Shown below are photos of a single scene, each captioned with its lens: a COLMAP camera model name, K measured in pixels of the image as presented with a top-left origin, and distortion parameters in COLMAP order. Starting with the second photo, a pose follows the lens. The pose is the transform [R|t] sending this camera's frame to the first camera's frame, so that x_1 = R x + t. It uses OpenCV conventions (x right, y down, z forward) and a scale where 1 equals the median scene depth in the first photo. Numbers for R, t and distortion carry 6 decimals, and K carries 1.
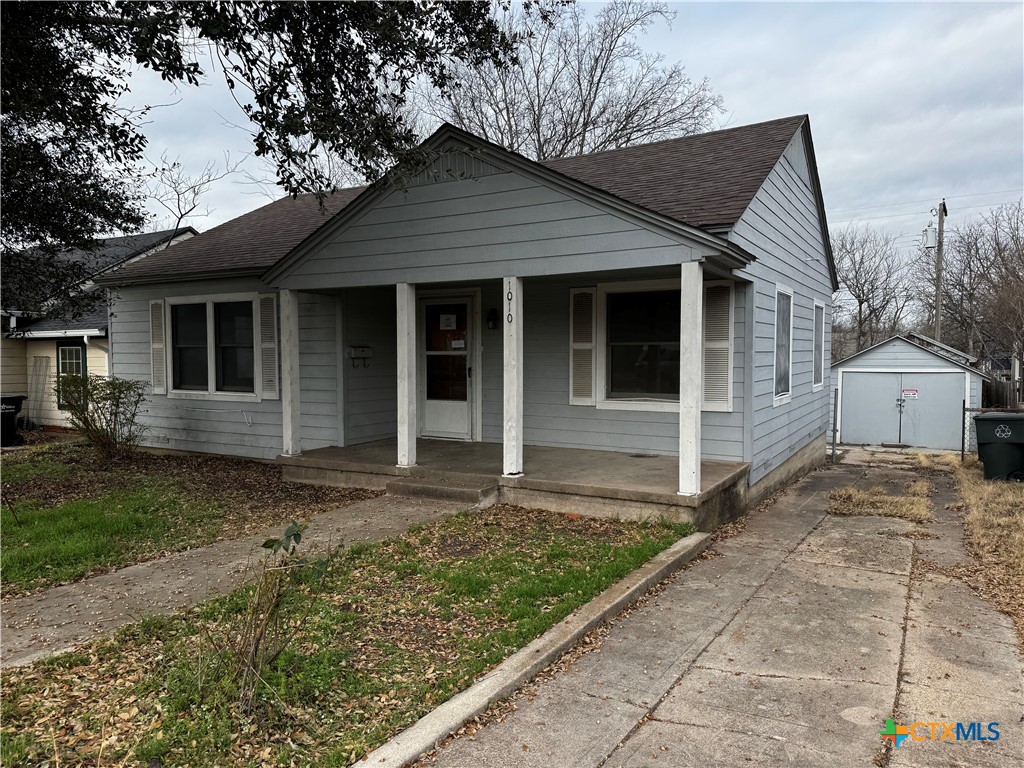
lens RADIAL K [[717.7, 0, 521.3], [0, 717.7, 378.7], [0, 0, 1]] dist [0.052103, -0.033972]
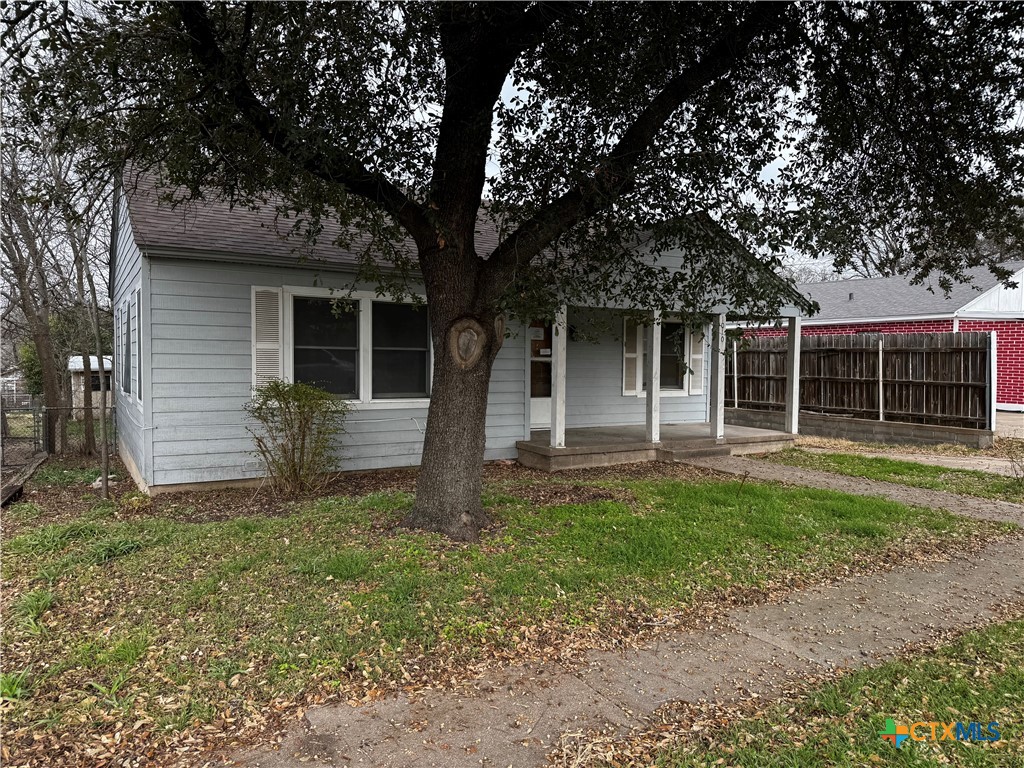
lens RADIAL K [[717.7, 0, 506.9], [0, 717.7, 387.3], [0, 0, 1]] dist [0.052103, -0.033972]
pose [[0.496457, -0.029585, 0.867557, -1.214546], [0.014282, 0.999562, 0.025914, -0.019648], [-0.867944, -0.000474, 0.496662, 0.447405]]
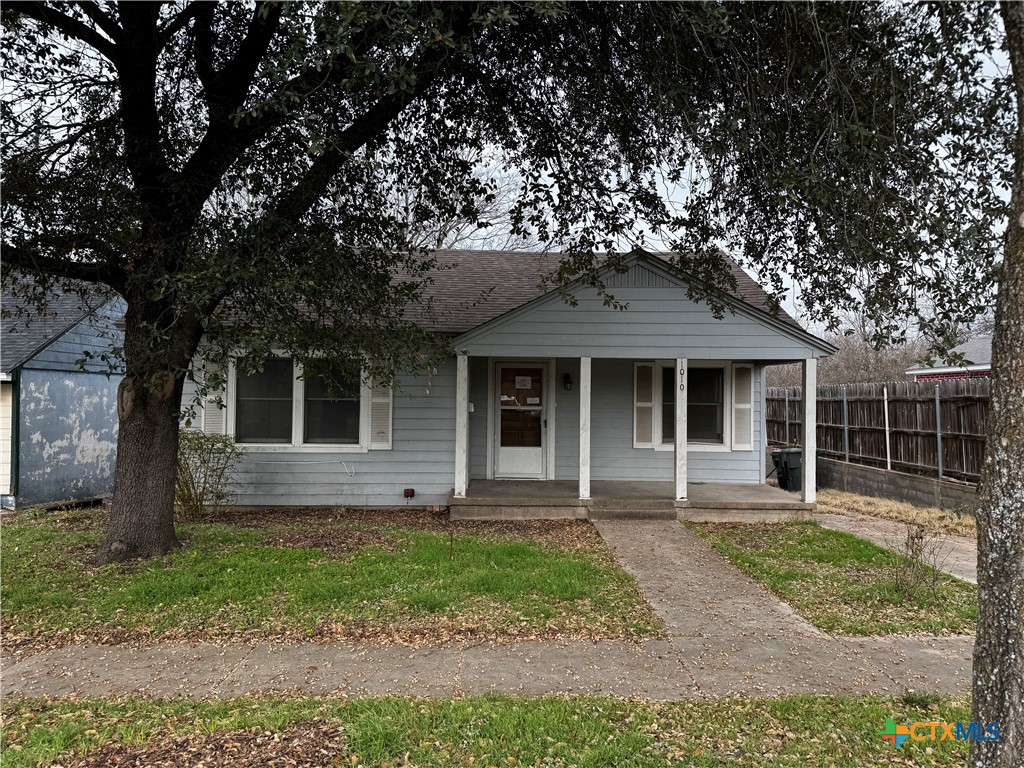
lens RADIAL K [[717.7, 0, 518.2], [0, 717.7, 377.3], [0, 0, 1]] dist [0.052103, -0.033972]
pose [[0.861358, 0.026226, 0.507321, -0.743049], [0.004293, 0.998255, -0.058893, -0.016035], [-0.507980, 0.052906, 0.859743, -0.045793]]
